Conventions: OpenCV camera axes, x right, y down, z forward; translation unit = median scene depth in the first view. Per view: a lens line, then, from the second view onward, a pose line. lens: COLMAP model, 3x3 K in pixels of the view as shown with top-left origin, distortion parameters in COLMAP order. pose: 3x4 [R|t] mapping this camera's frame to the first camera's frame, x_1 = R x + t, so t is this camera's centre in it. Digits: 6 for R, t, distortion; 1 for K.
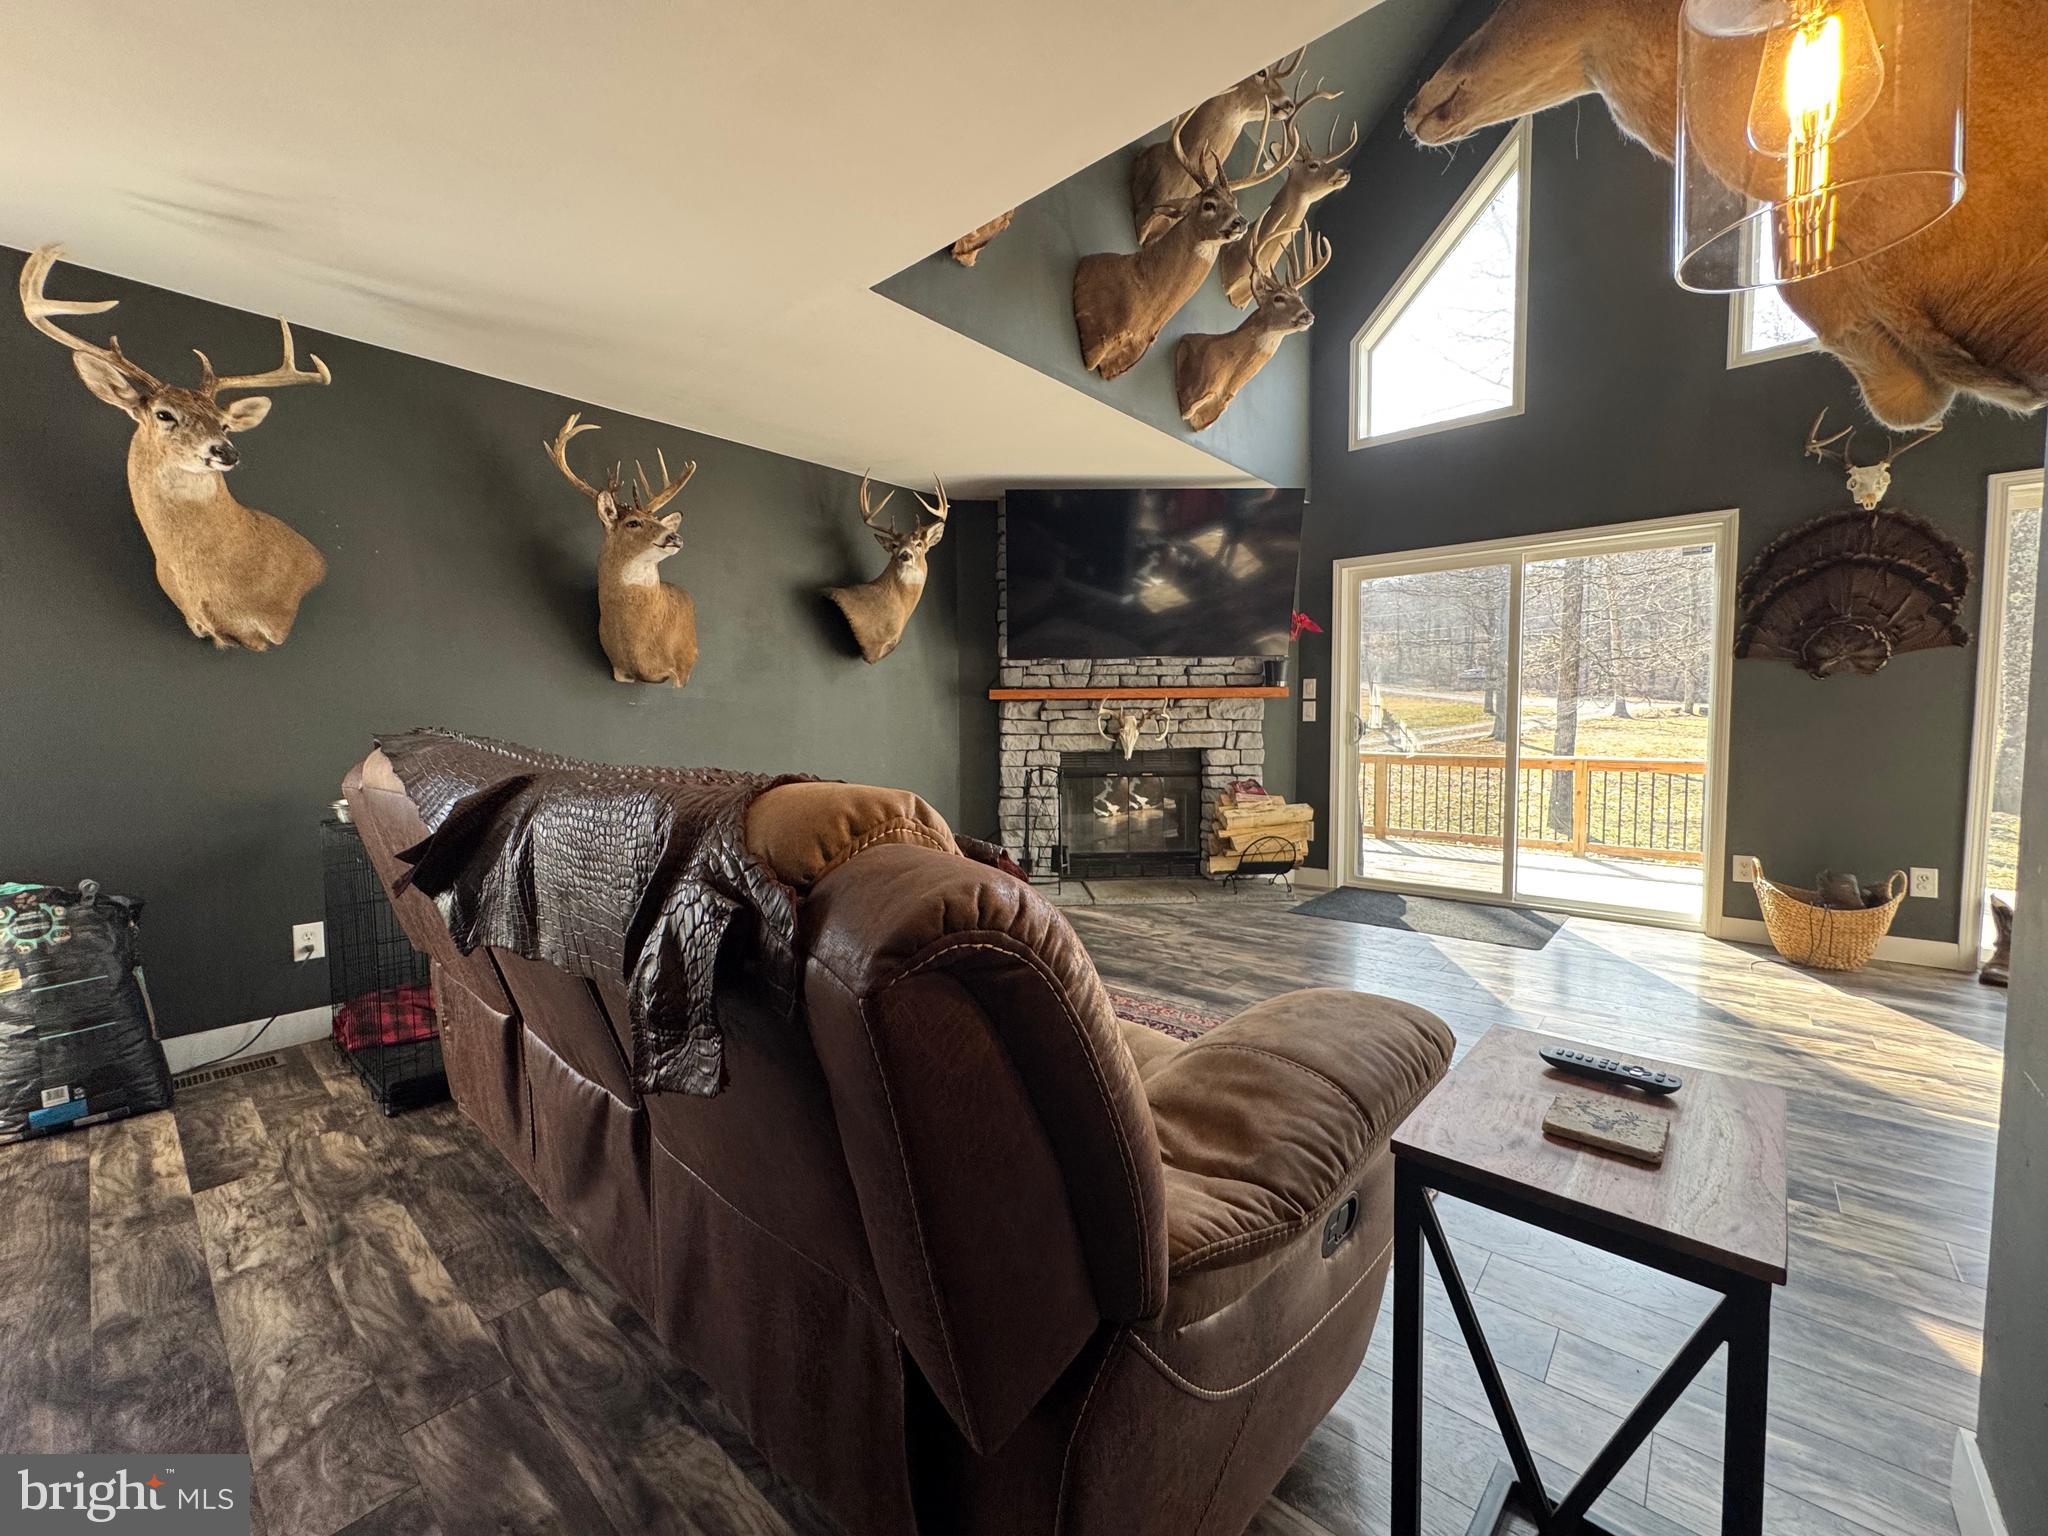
lens RADIAL K [[815.8, 0, 1023.0], [0, 815.8, 765.3], [0, 0, 1]] dist [-0.000141, 0.000384]
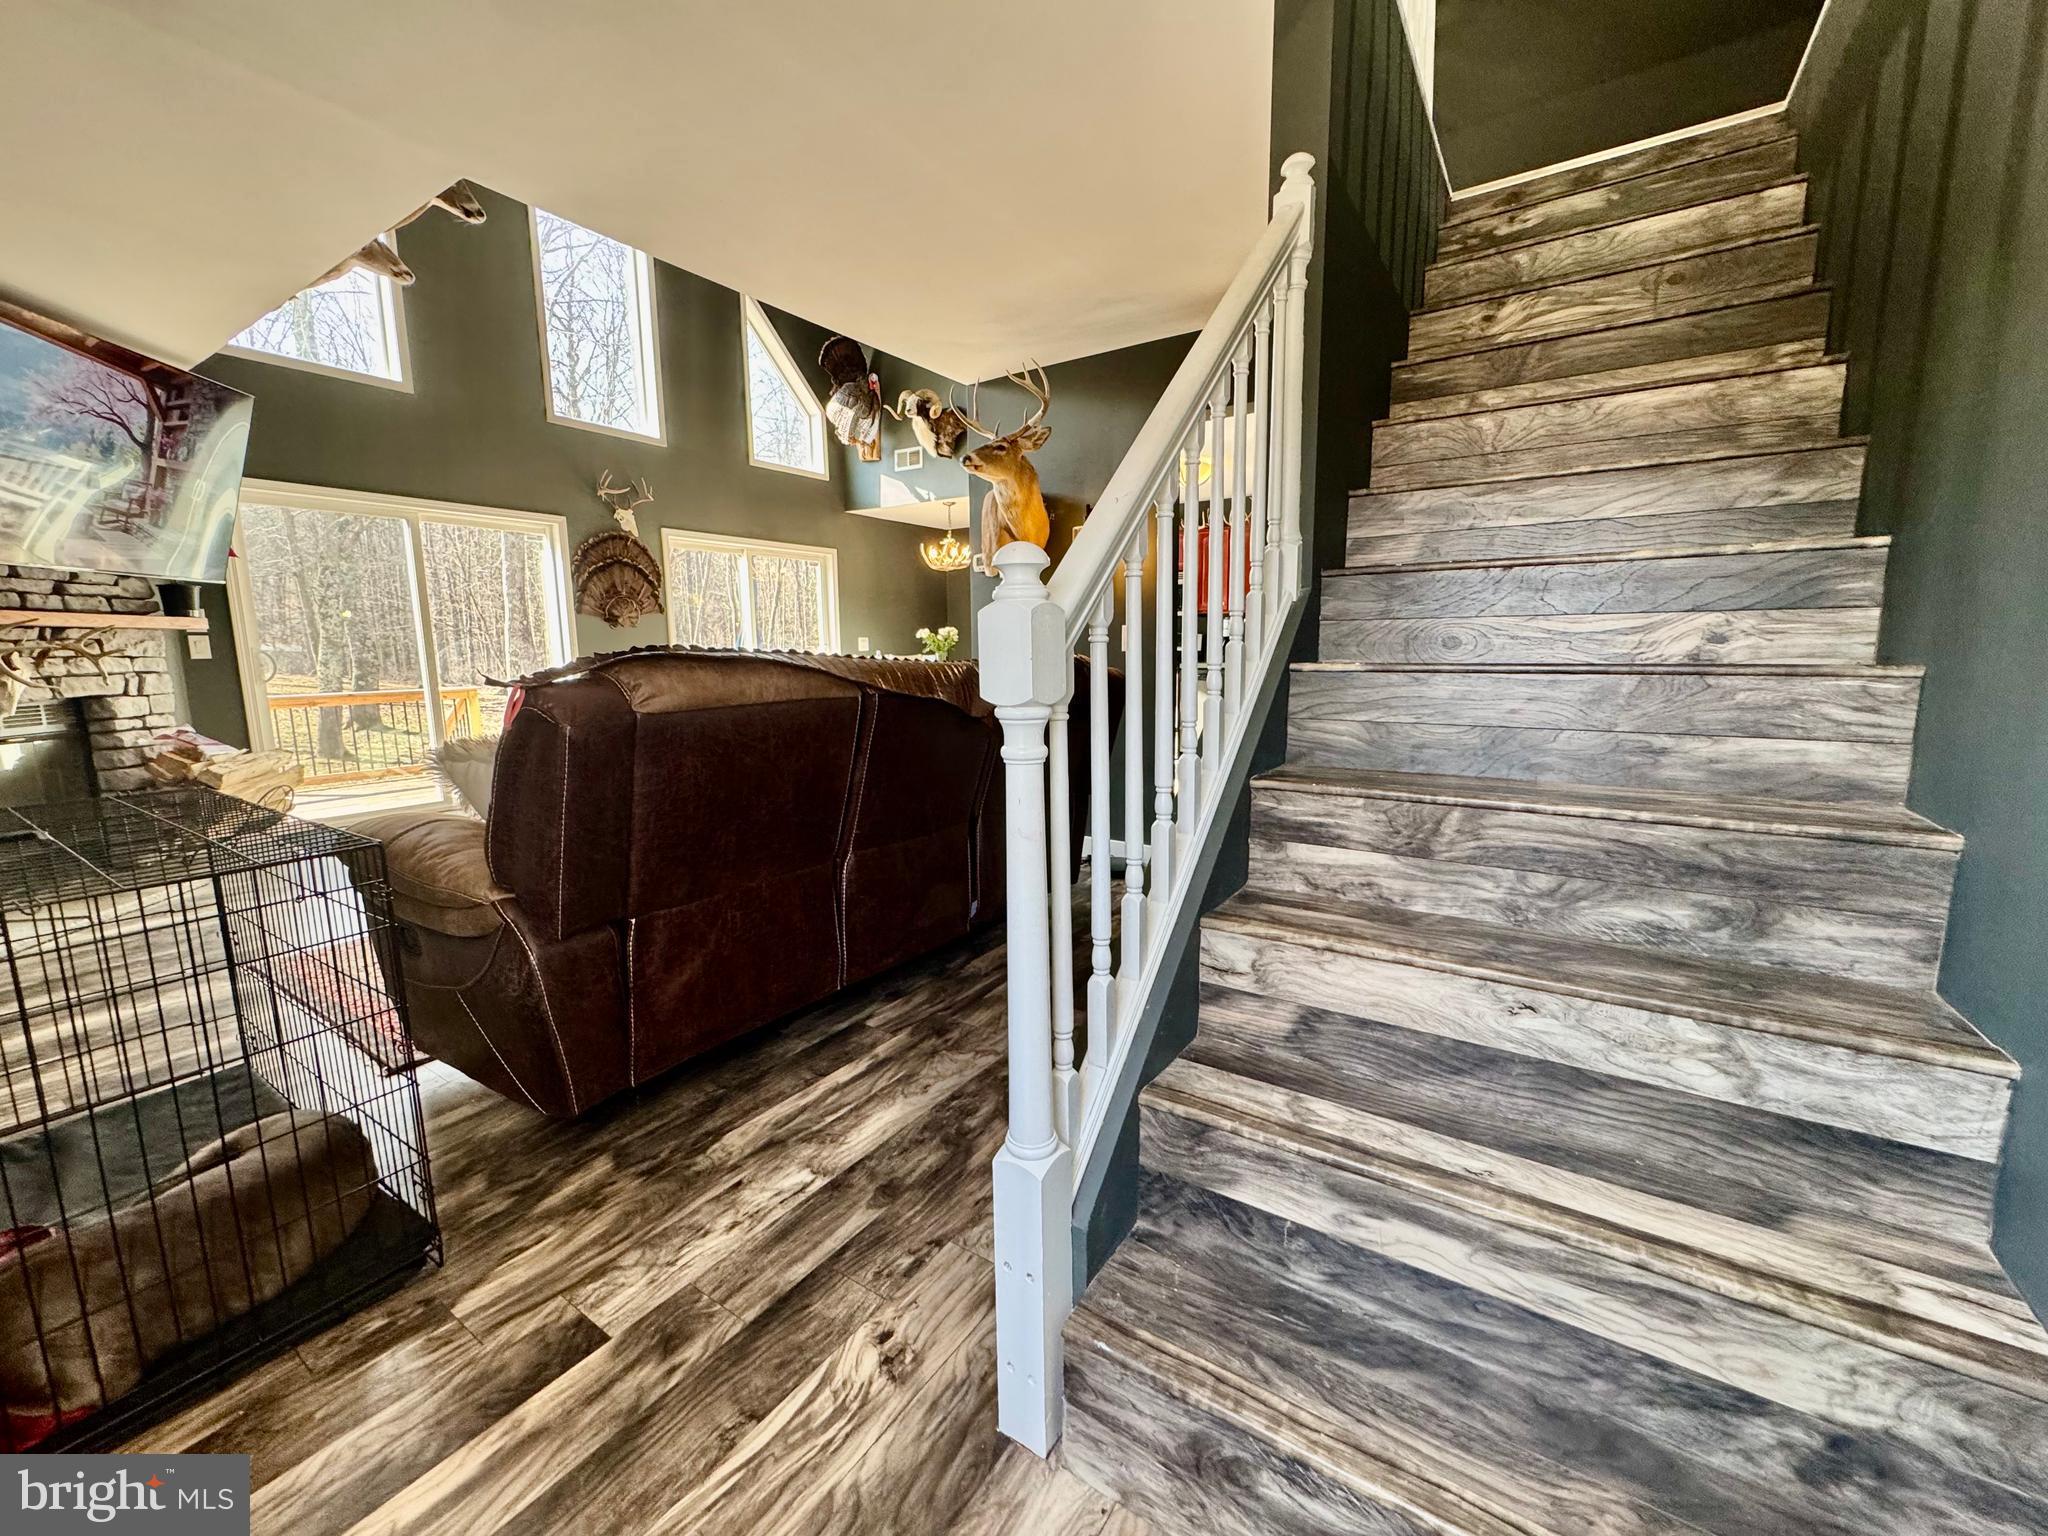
lens RADIAL K [[815.8, 0, 1023.0], [0, 815.8, 765.3], [0, 0, 1]] dist [-0.000141, 0.000384]
pose [[-0.126466, -0.135537, 0.982668, -0.926152], [0.072702, 0.986691, 0.145449, -0.008556], [-0.989303, 0.089836, -0.114929, 0.389883]]
